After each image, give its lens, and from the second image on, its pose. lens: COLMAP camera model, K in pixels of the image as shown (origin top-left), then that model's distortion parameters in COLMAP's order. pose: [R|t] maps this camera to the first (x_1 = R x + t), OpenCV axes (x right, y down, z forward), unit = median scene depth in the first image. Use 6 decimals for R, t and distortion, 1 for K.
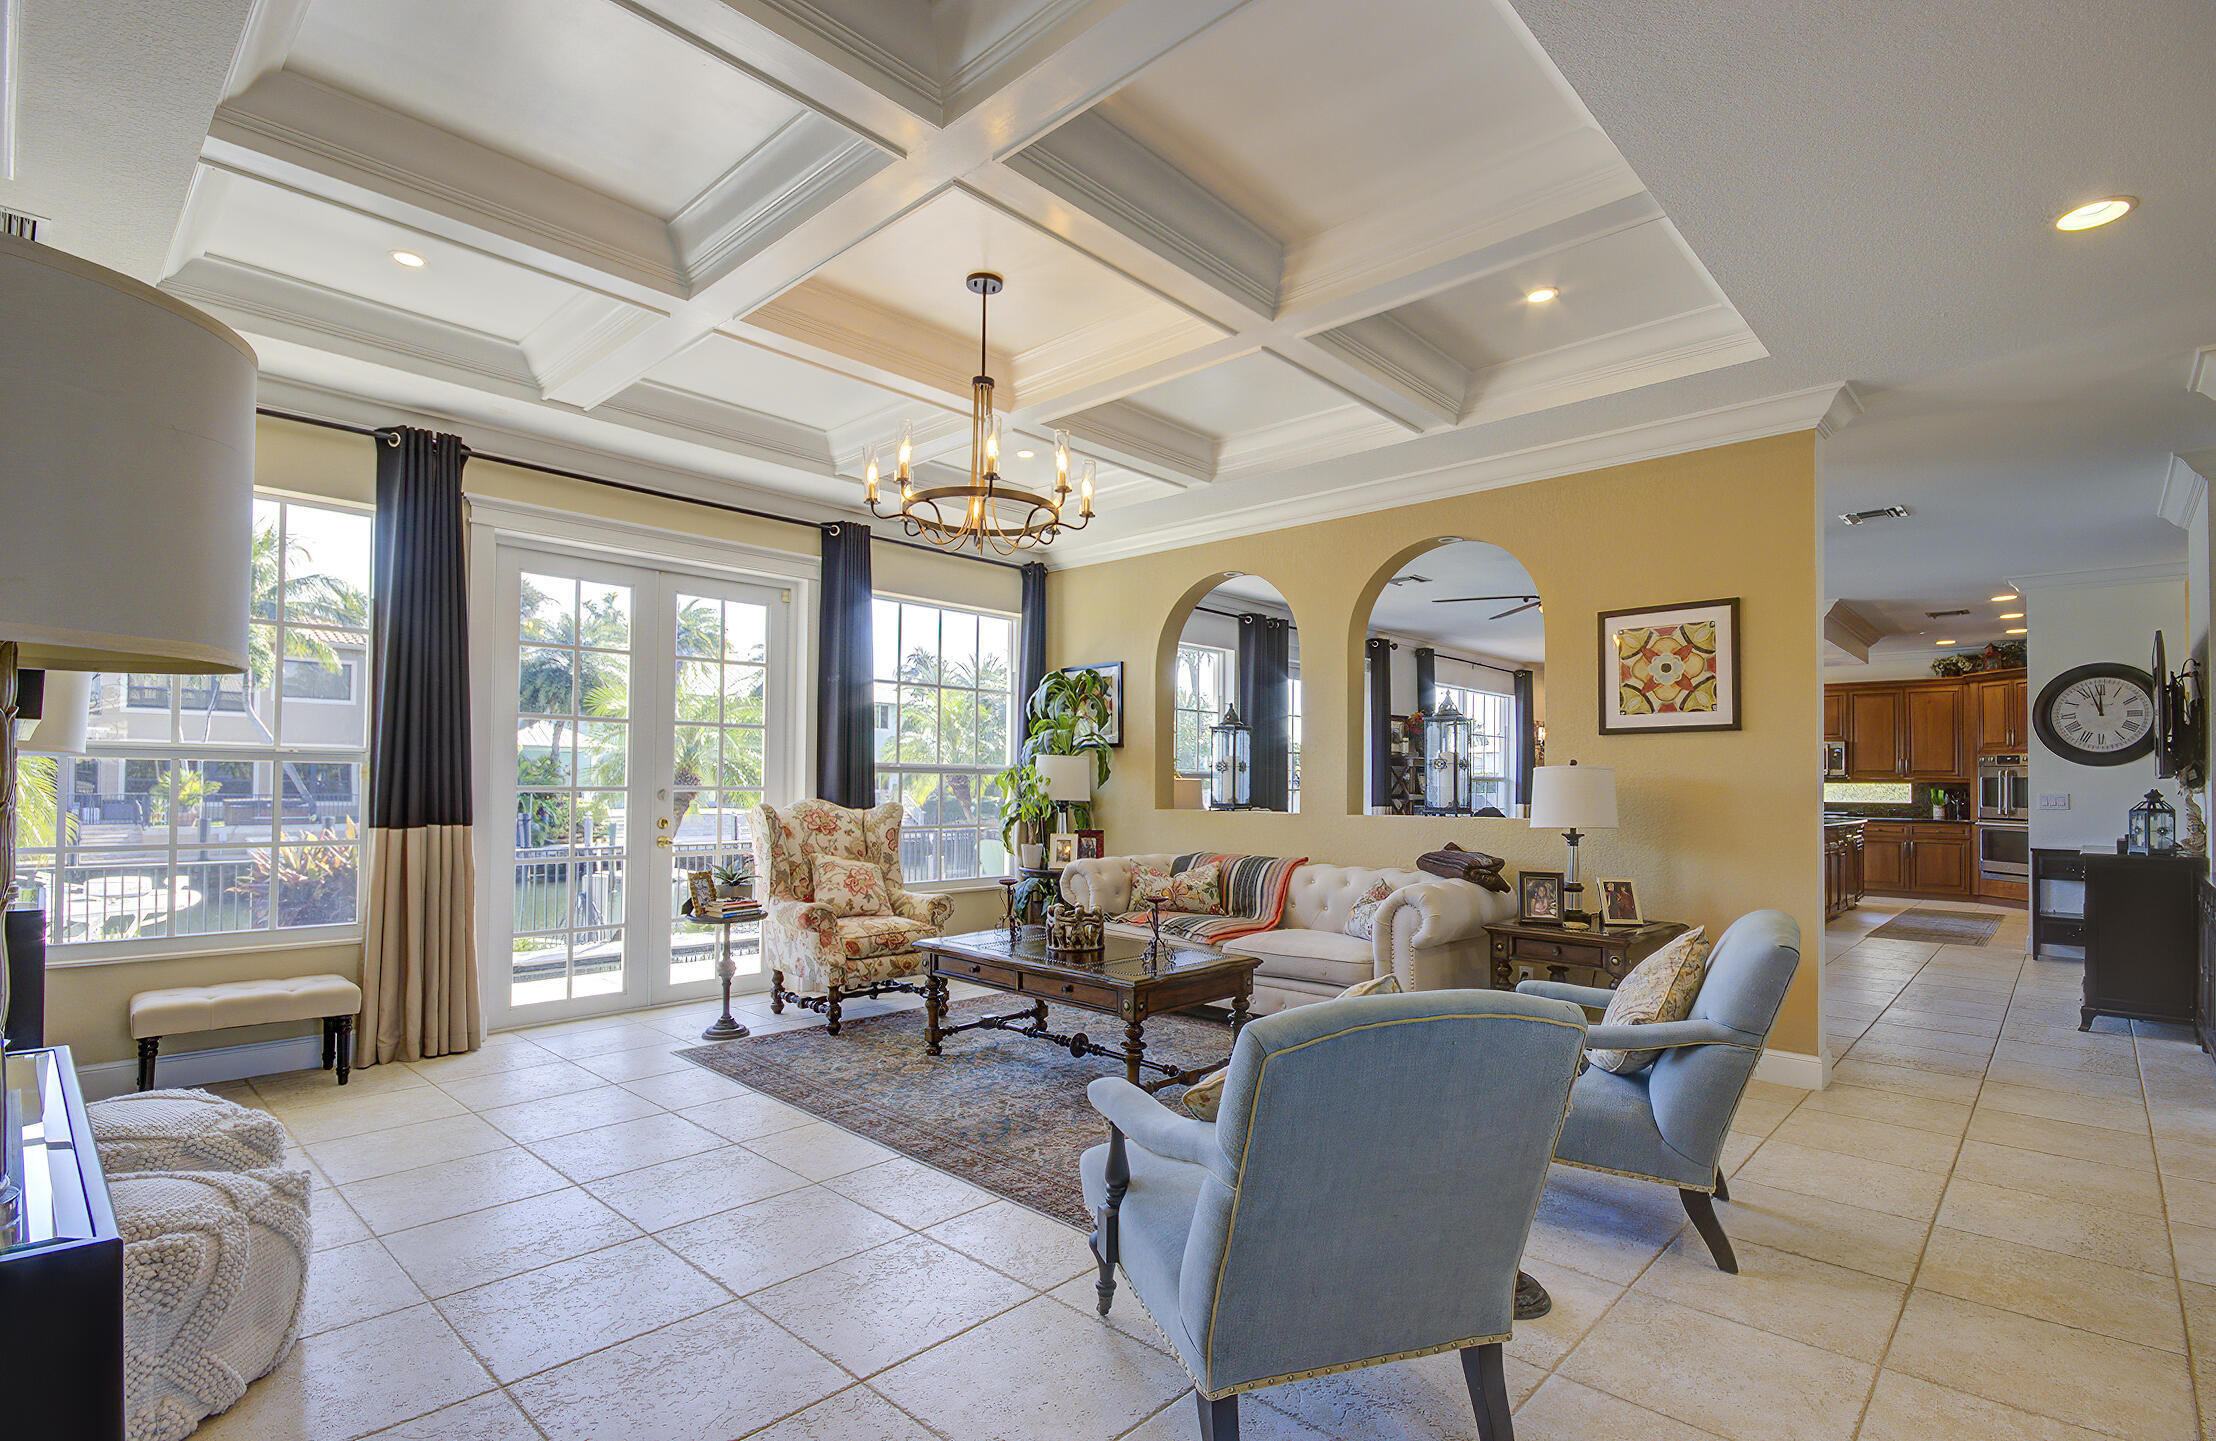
lens RADIAL K [[1037.2, 0, 1123.3], [0, 1037.2, 753.2], [0, 0, 1]] dist [0.003924, -0.012422]
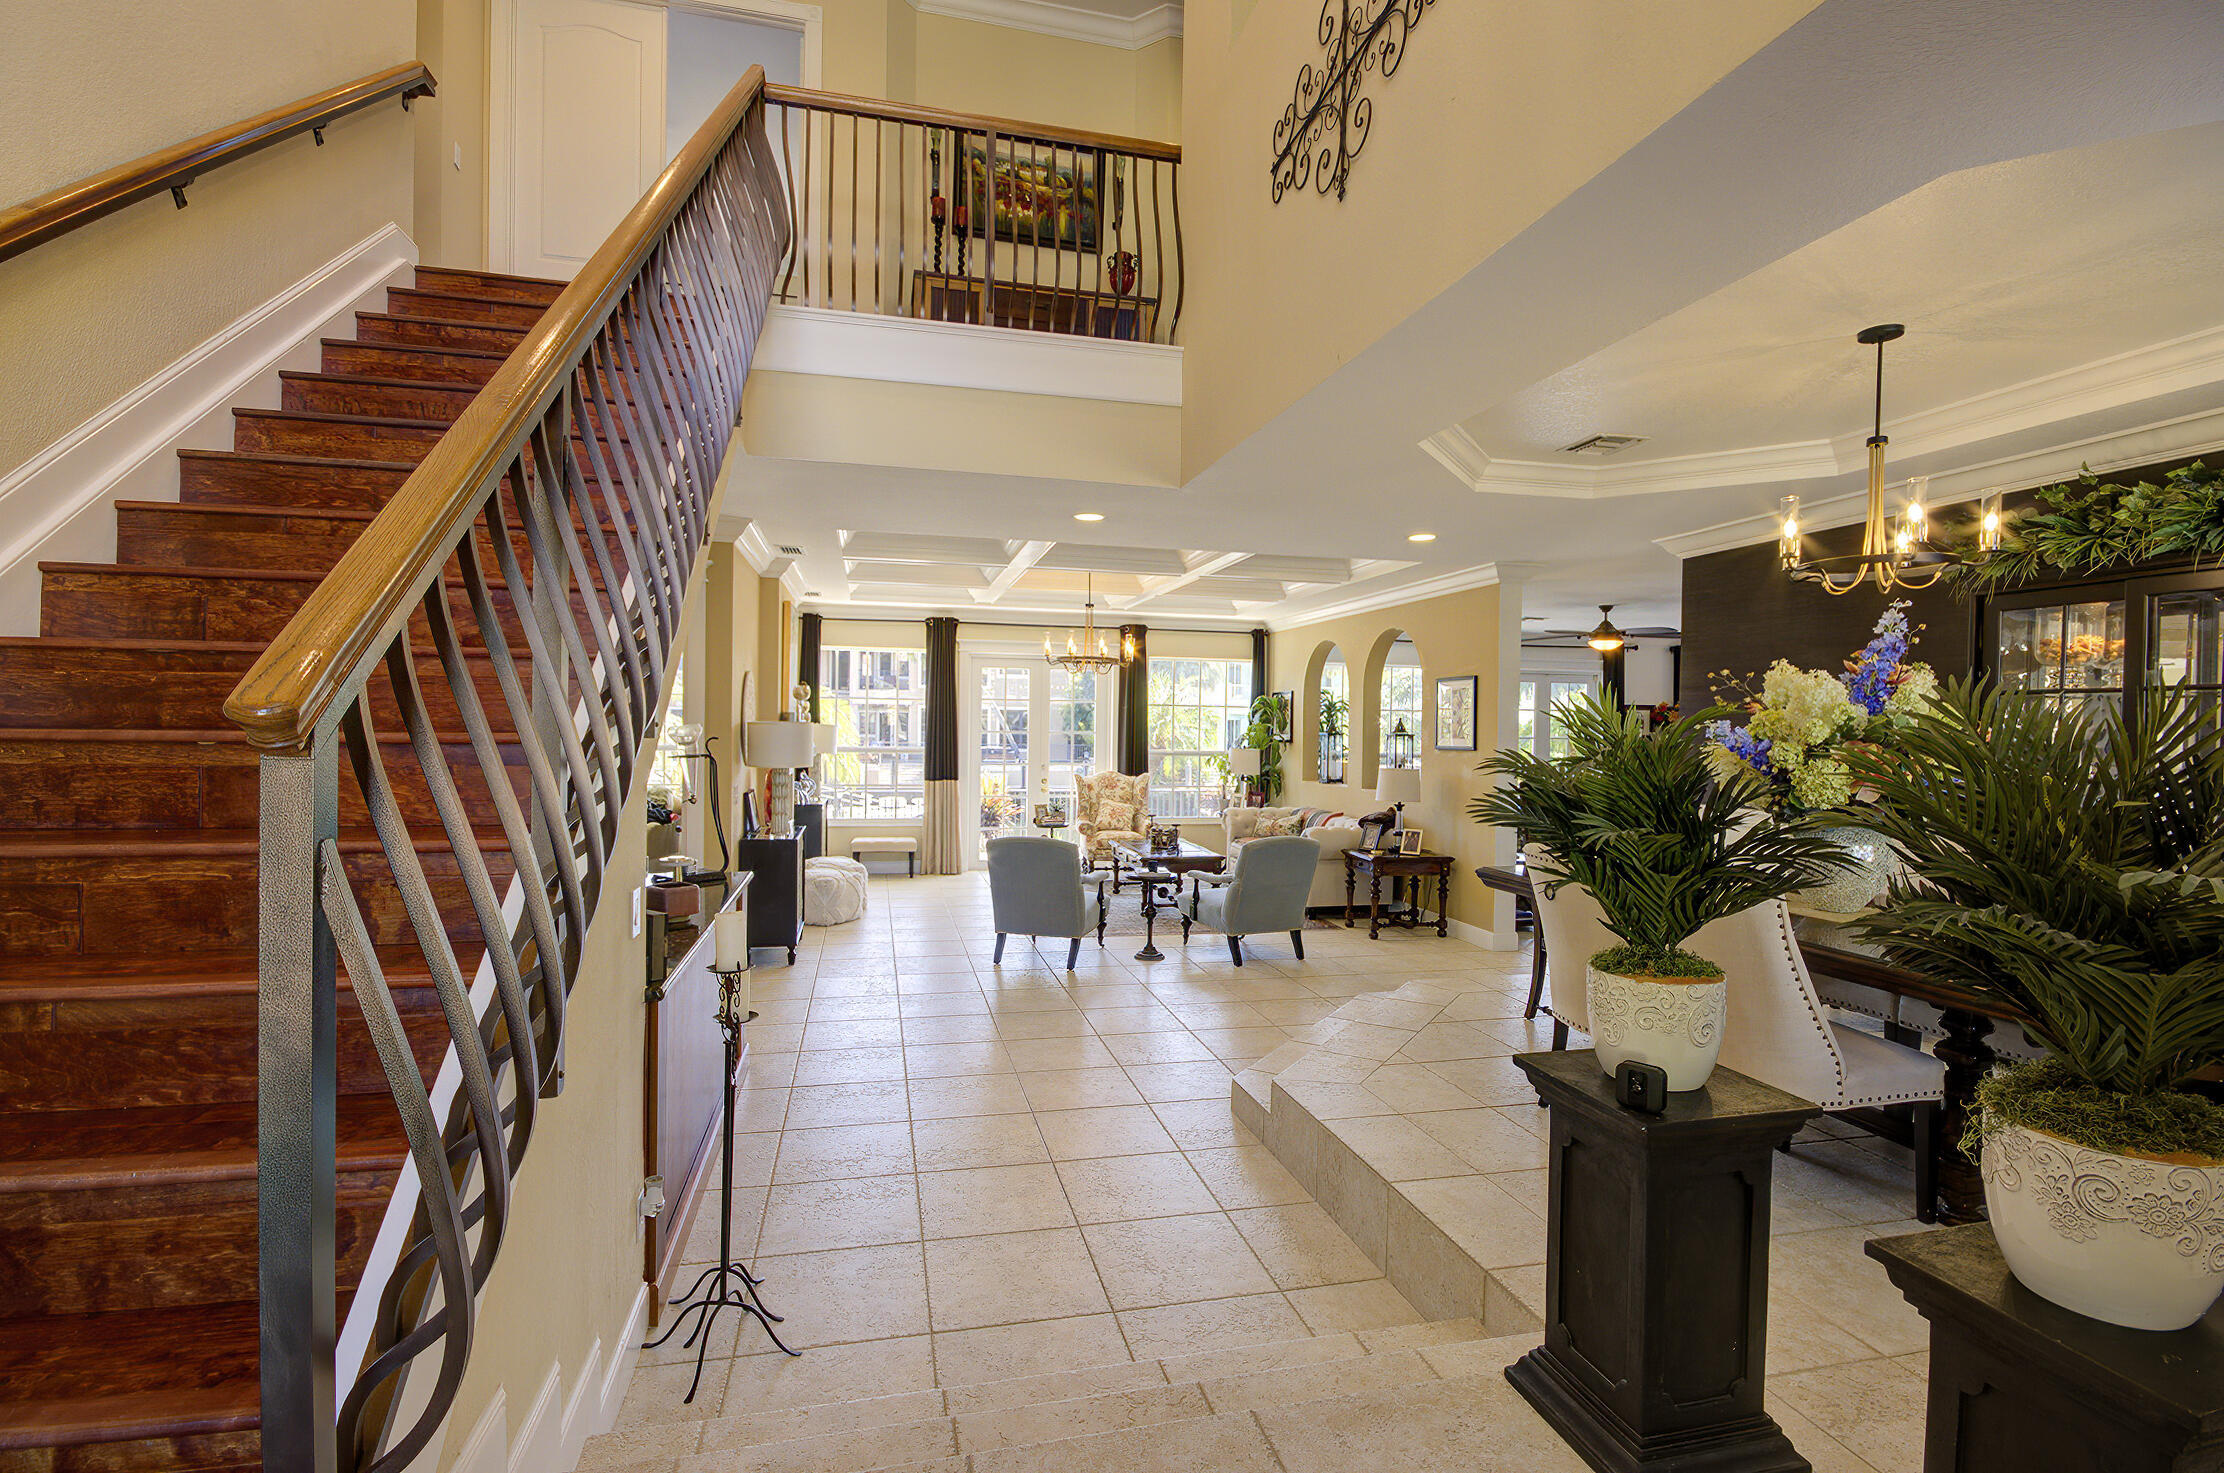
lens RADIAL K [[1038.7, 0, 1119.2], [0, 1038.7, 758.4], [0, 0, 1]] dist [-0.002336, -0.000466]
pose [[0.826102, 0.019916, -0.563169, 0.869277], [0.012860, 0.998449, 0.054175, -0.091047], [0.563374, -0.051996, 0.824564, -0.651907]]
